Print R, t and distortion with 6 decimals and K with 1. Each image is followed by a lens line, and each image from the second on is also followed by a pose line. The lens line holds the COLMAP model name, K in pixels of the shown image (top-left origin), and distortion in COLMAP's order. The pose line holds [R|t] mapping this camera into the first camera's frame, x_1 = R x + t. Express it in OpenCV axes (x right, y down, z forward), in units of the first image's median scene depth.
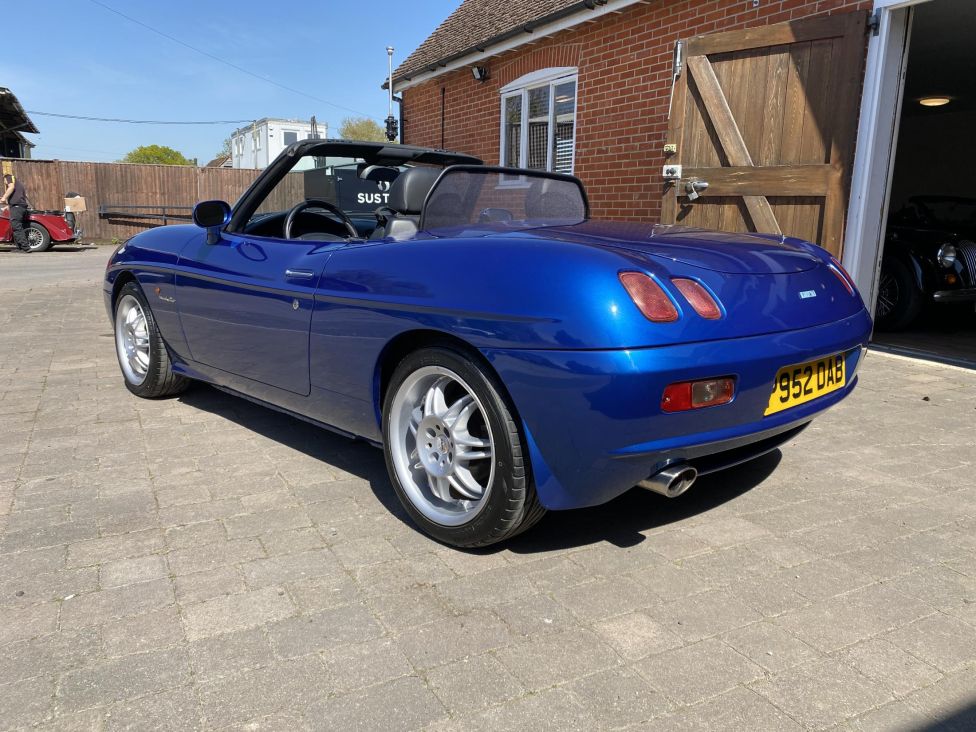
lens RADIAL K [[745.7, 0, 486.2], [0, 745.7, 358.9], [0, 0, 1]] dist [0.013580, -0.012439]
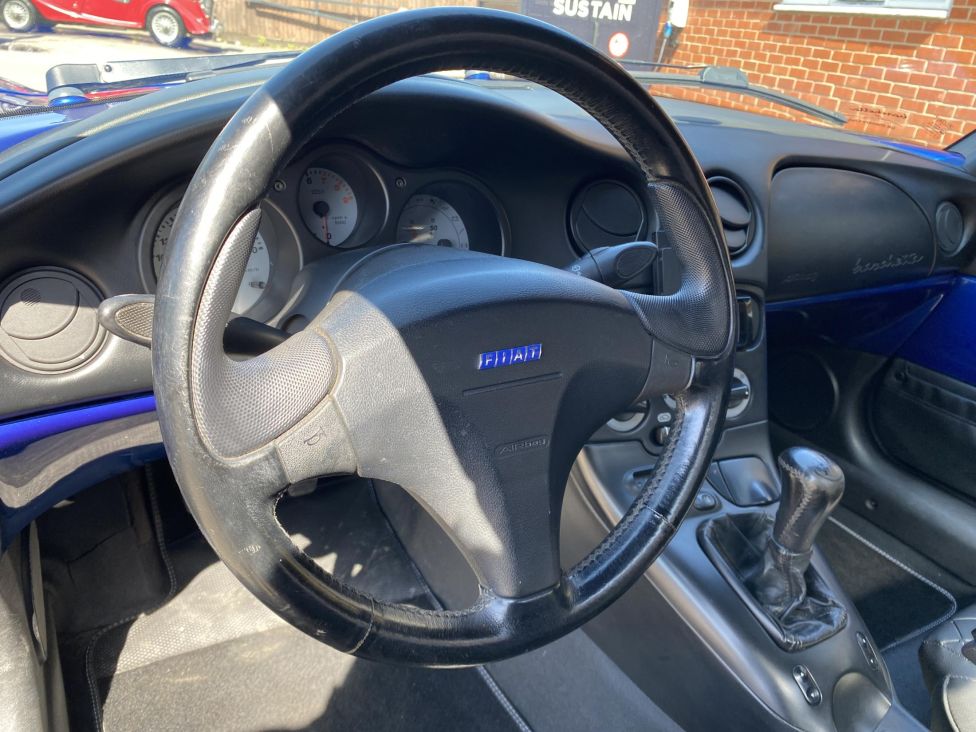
lens RADIAL K [[731.2, 0, 489.3], [0, 731.2, 393.3], [0, 0, 1]] dist [0.023407, -0.031298]
pose [[0.971933, 0.169725, -0.162910, -0.117923], [-0.120356, 0.953719, 0.275563, -0.113234], [0.202140, -0.248222, 0.947378, 0.524113]]
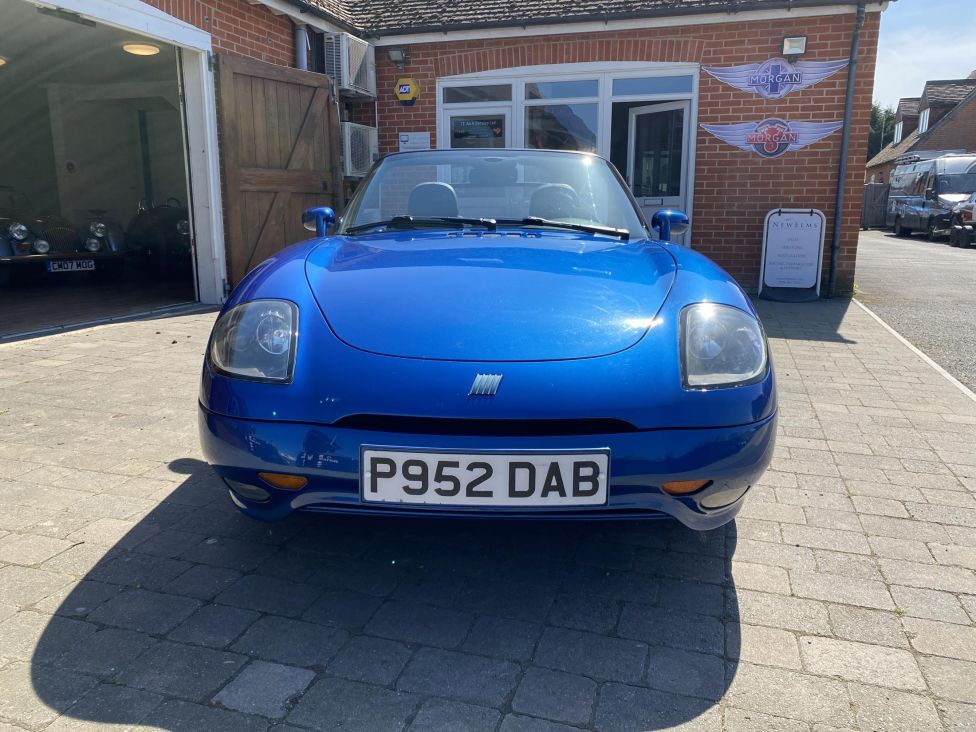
lens RADIAL K [[745.7, 0, 489.2], [0, 745.7, 357.1], [0, 0, 1]] dist [0.013580, -0.012439]
pose [[-0.711033, -0.163139, 0.683972, -0.538161], [0.114552, 0.932844, 0.341583, -0.231284], [-0.693765, 0.321227, -0.644596, 1.091976]]
